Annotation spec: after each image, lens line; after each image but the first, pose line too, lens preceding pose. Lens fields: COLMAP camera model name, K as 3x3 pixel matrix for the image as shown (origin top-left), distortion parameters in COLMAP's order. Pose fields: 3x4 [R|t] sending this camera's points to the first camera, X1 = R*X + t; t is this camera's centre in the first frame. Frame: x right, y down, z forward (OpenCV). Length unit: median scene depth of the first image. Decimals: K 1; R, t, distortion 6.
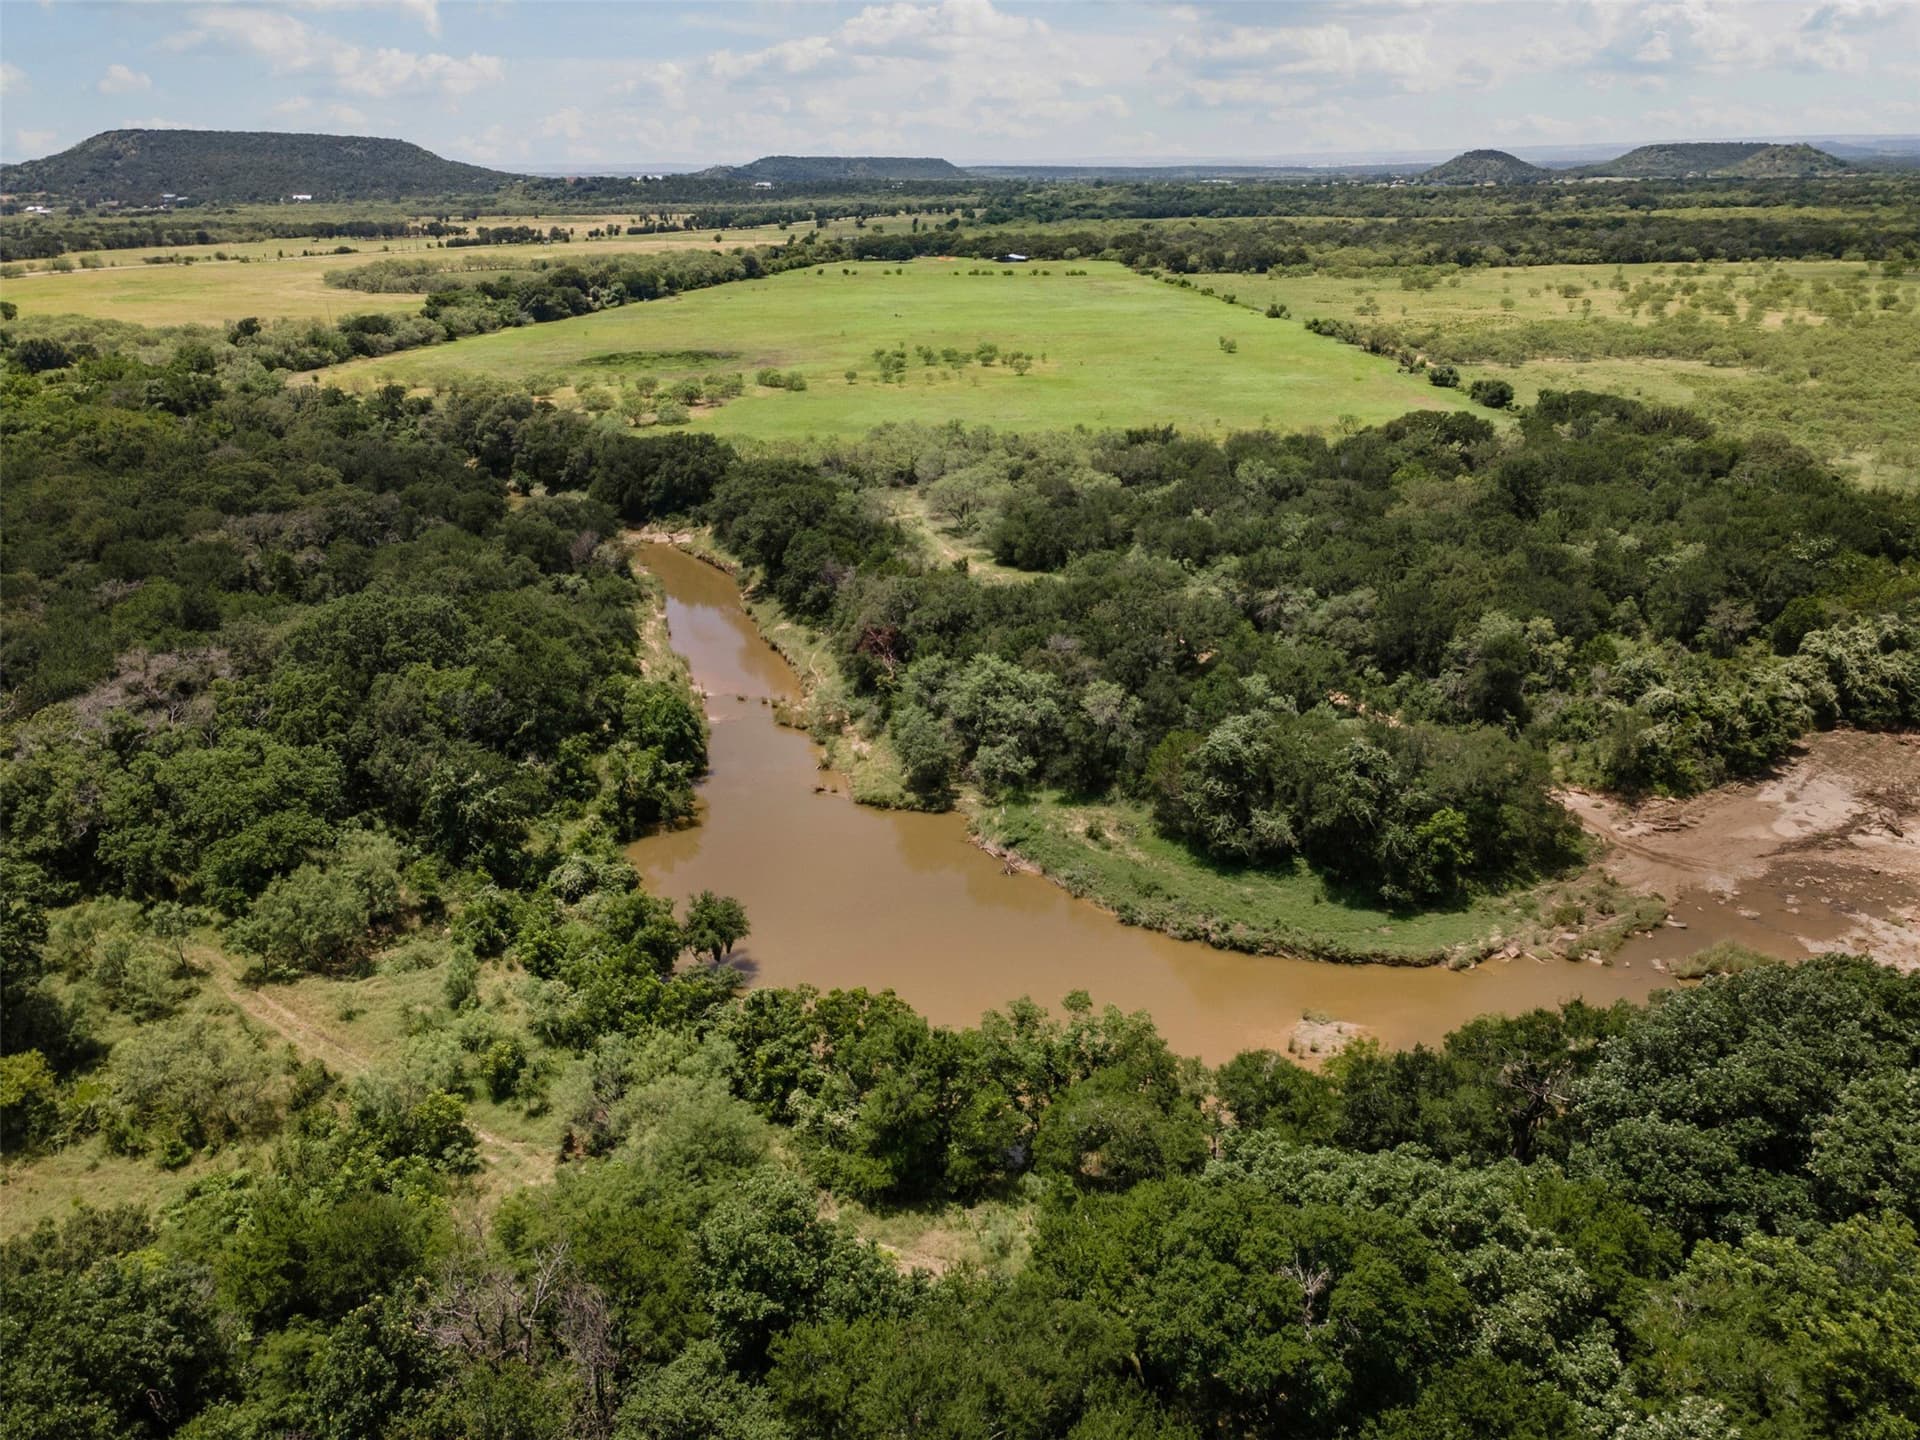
lens RADIAL K [[1444.1, 0, 965.1], [0, 1444.1, 705.2], [0, 0, 1]] dist [0.019370, 0.049943]
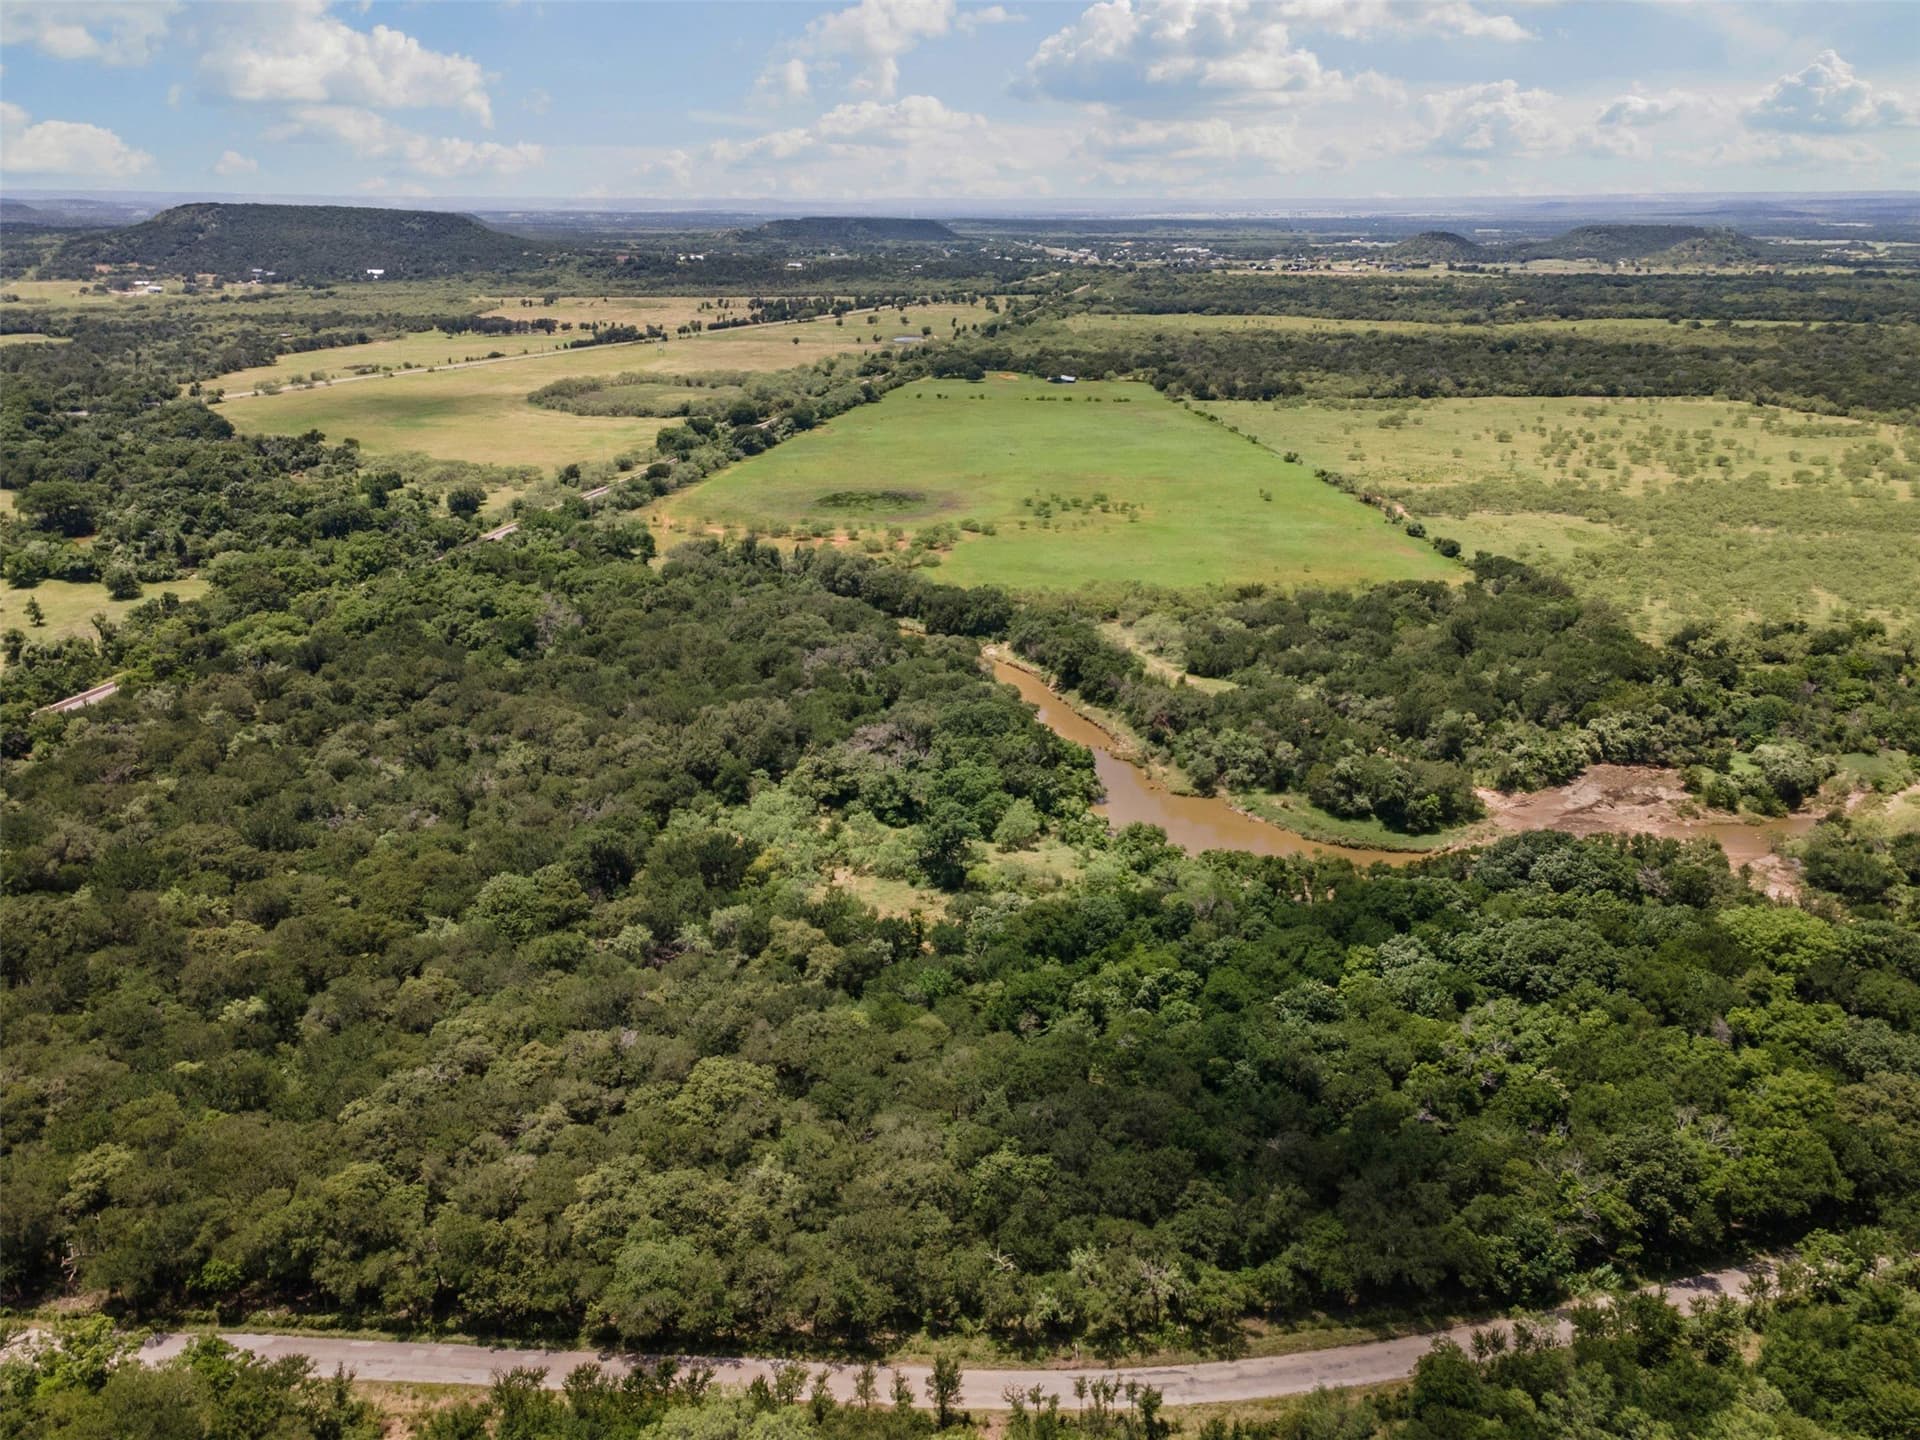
lens RADIAL K [[1444.1, 0, 950.4], [0, 1444.1, 727.0], [0, 0, 1]] dist [0.019370, 0.049943]
pose [[0.999743, 0.006488, 0.021722, -0.307131], [-0.006419, 0.999974, -0.003240, -0.018221], [-0.021742, 0.003100, 0.999759, -0.825219]]
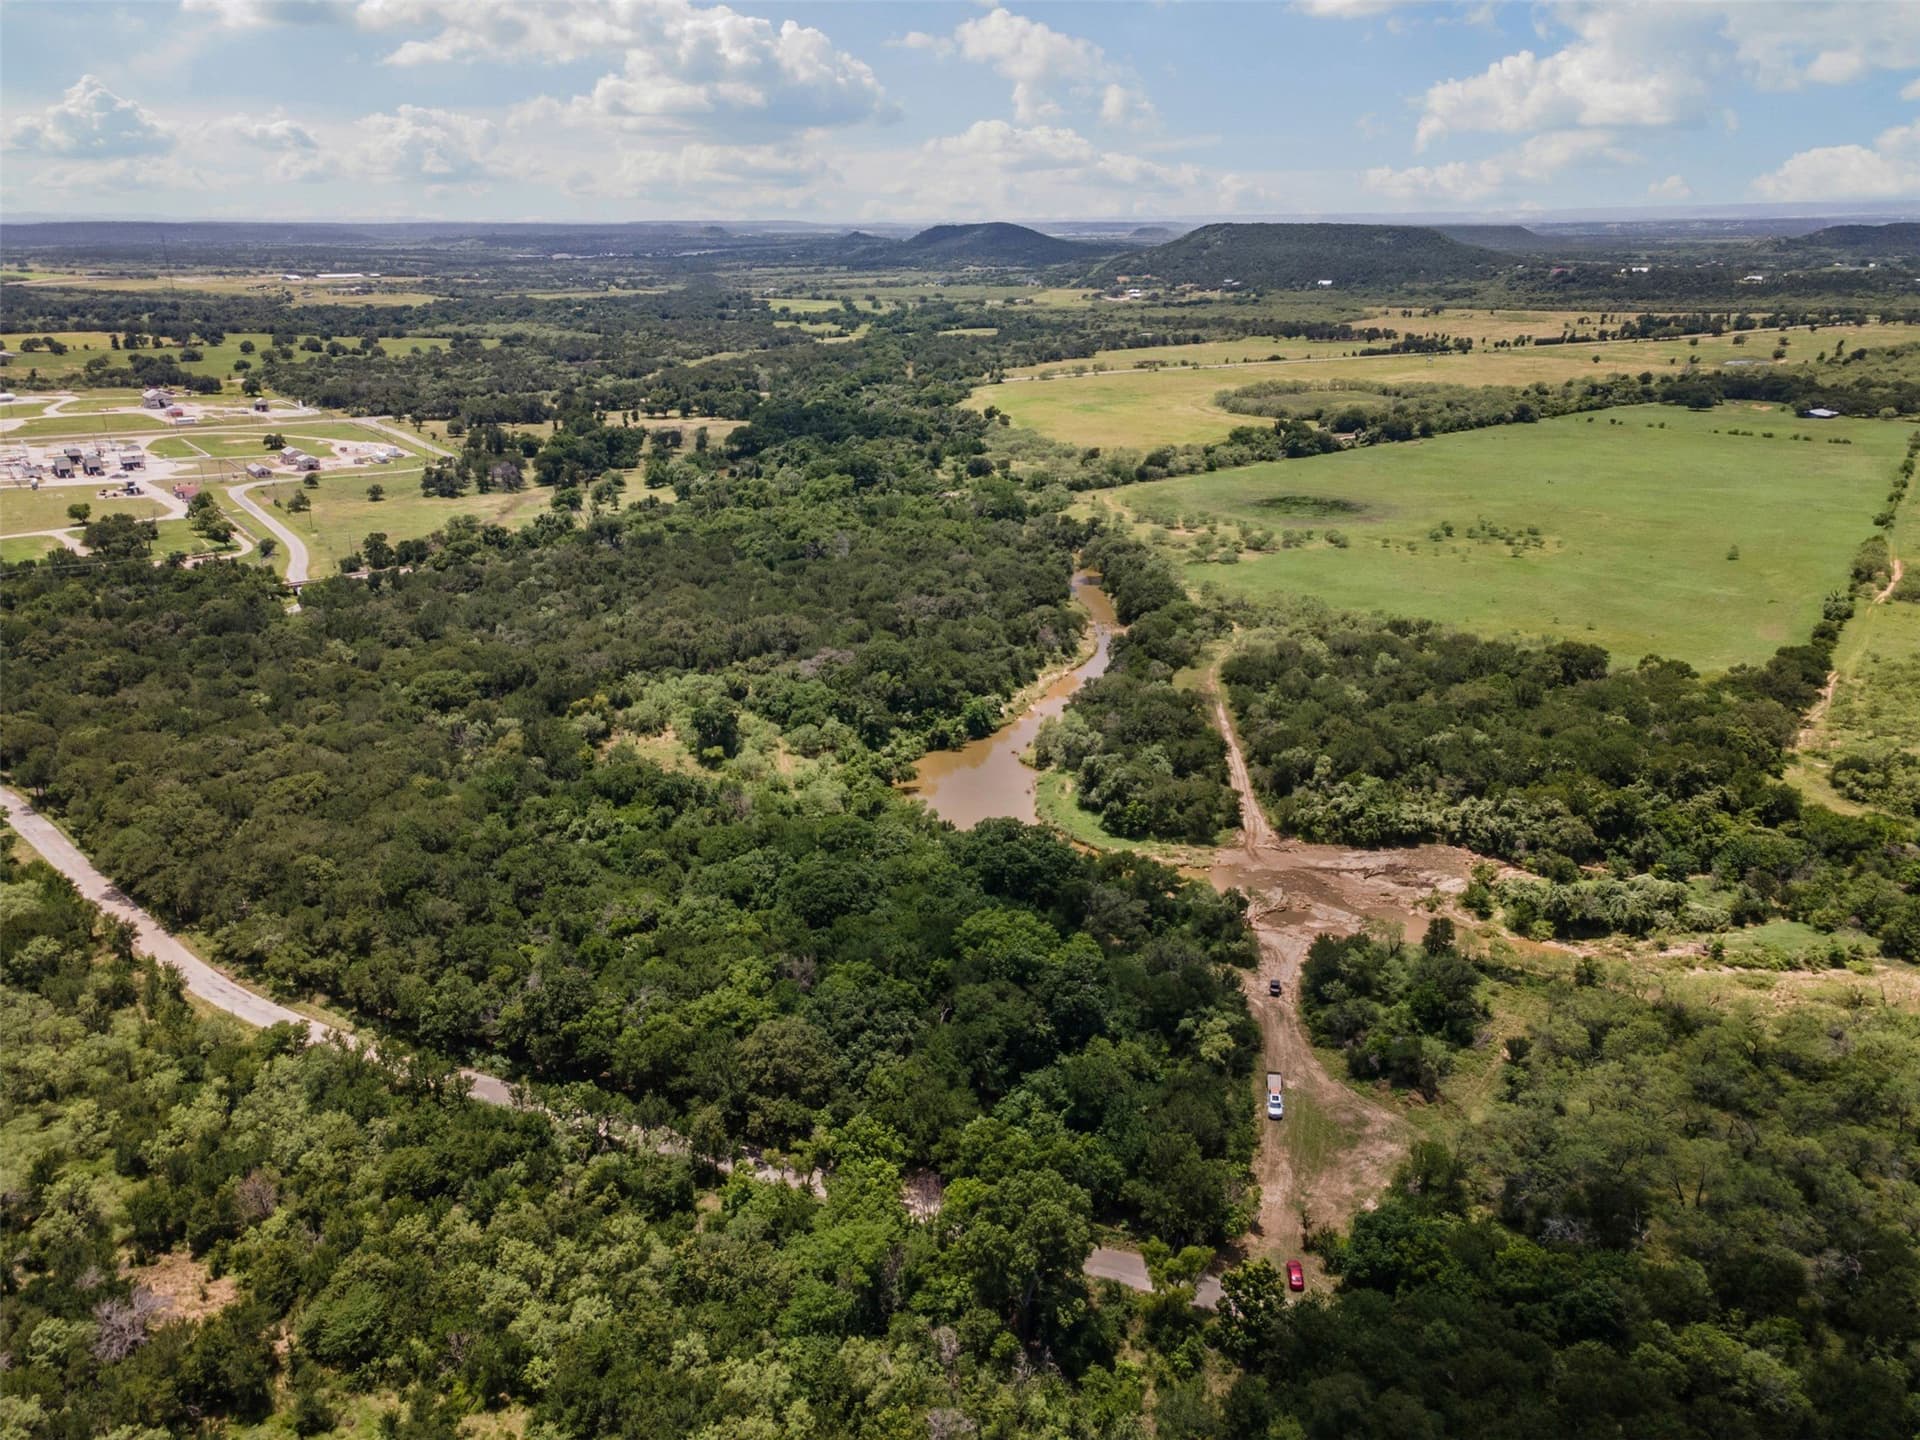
lens RADIAL K [[1444.1, 0, 966.2], [0, 1444.1, 724.3], [0, 0, 1]] dist [0.019370, 0.049943]
pose [[0.767013, 0.218536, -0.603268, 0.856246], [-0.223861, 0.972275, 0.067586, -0.088161], [0.601312, 0.083209, 0.794669, -0.654879]]
